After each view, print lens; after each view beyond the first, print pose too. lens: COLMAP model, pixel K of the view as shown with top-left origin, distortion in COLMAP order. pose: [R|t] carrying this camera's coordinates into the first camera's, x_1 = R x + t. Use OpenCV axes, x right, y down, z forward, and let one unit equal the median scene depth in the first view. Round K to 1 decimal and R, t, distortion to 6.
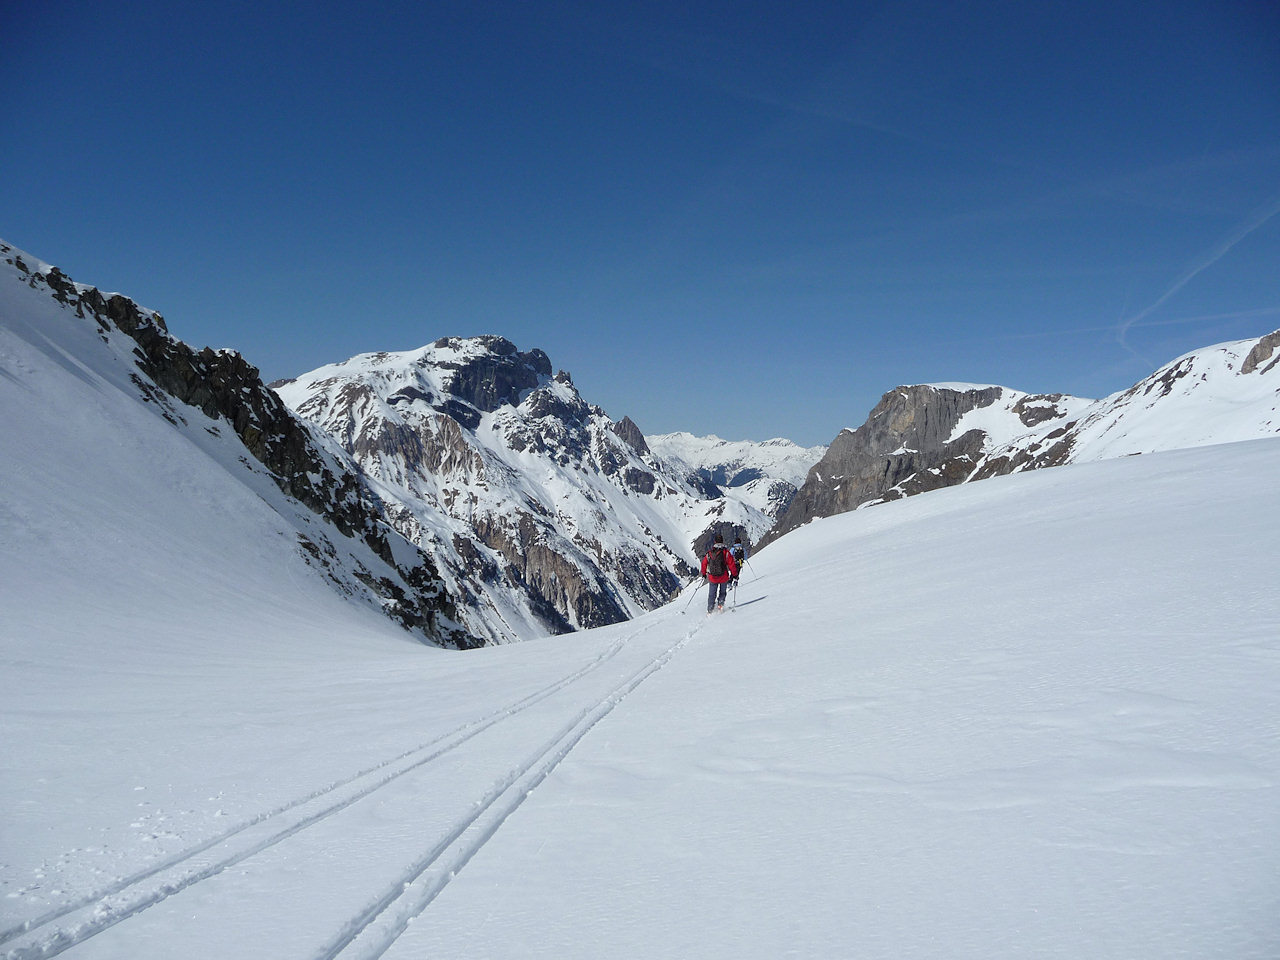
lens RADIAL K [[1052.3, 0, 674.3], [0, 1052.3, 483.8], [0, 0, 1]] dist [-0.041504, 0.050911]
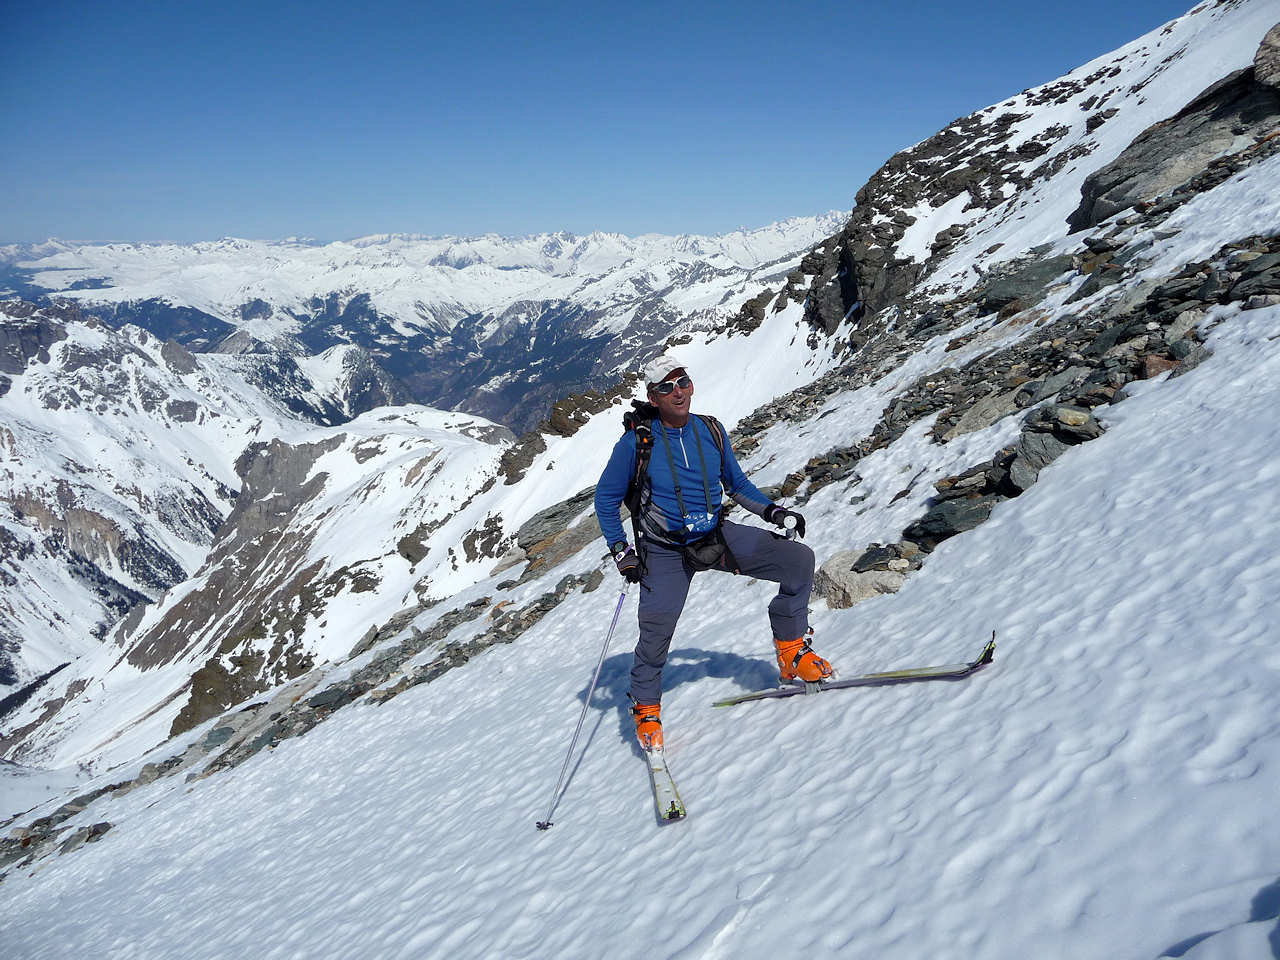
lens RADIAL K [[1052.3, 0, 674.3], [0, 1052.3, 483.8], [0, 0, 1]] dist [-0.041504, 0.050911]
pose [[0.949968, -0.141834, 0.278287, 0.174111], [0.076300, 0.969339, 0.233582, -0.176469], [-0.302884, -0.200662, 0.931663, -0.288060]]
